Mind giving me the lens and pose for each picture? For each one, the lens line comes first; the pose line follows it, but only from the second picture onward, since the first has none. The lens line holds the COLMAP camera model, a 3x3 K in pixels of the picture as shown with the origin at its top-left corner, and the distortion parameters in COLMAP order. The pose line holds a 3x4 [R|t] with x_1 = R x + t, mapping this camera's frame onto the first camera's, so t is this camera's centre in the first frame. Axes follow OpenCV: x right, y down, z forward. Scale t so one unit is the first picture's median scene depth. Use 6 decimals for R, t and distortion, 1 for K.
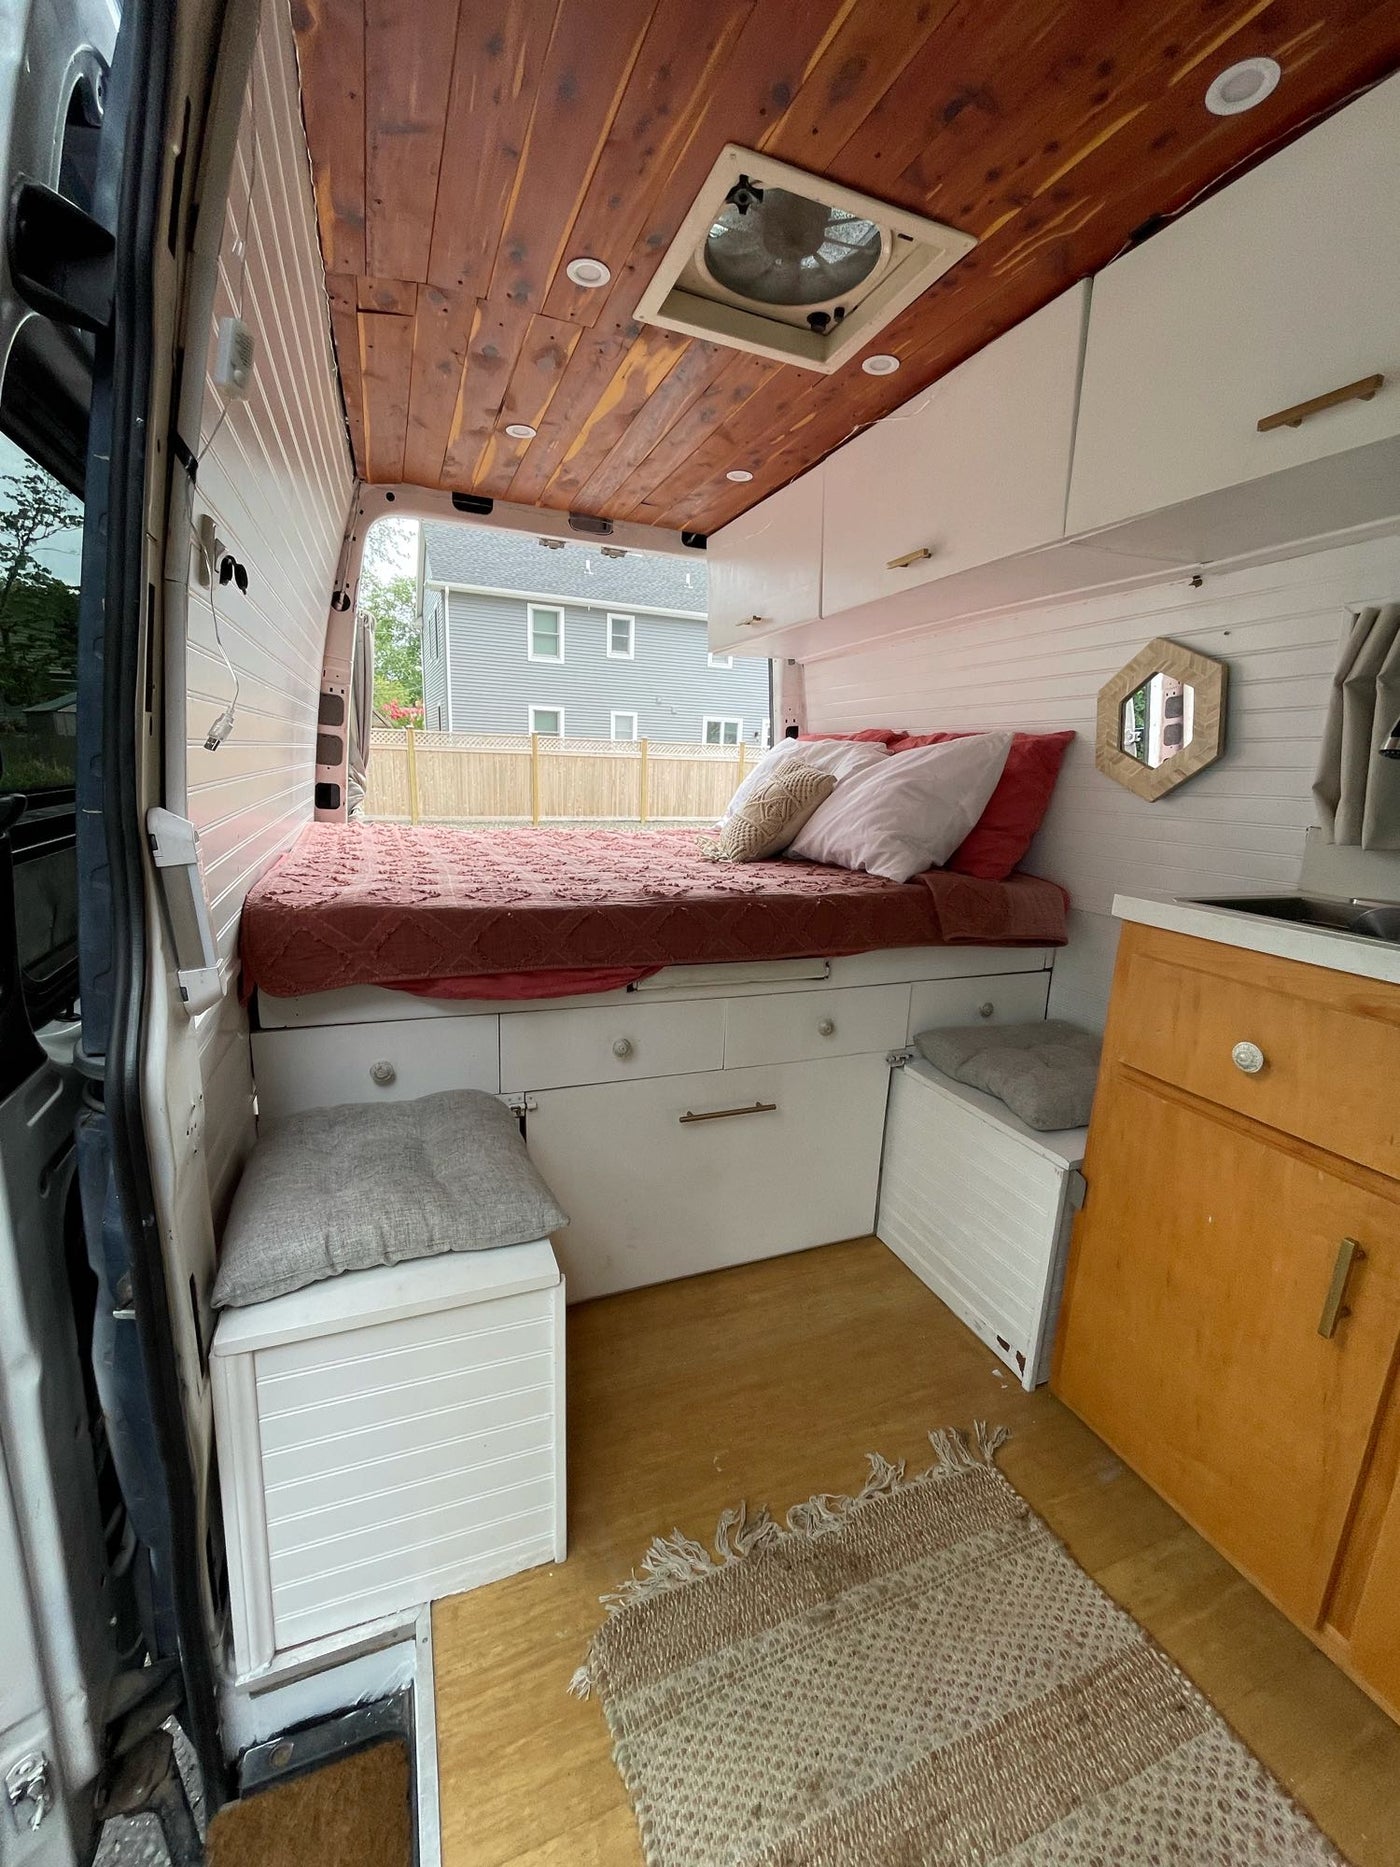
lens RADIAL K [[752.6, 0, 699.3], [0, 752.6, 934.4], [0, 0, 1]] dist [-0.001782, -0.000468]
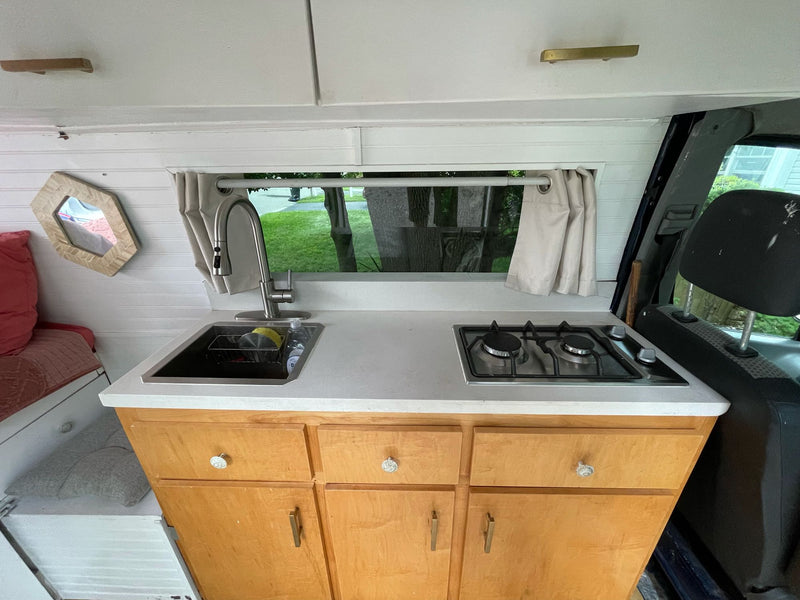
lens RADIAL K [[326.0, 0, 400.0], [0, 326.0, 300.0], [0, 0, 1]] dist [-0.001364, -0.000088]
pose [[0.398827, -0.404233, 0.823123, 0.294708], [0.225034, 0.913297, 0.339482, -0.262502], [-0.888986, 0.049836, 0.455214, 0.164458]]
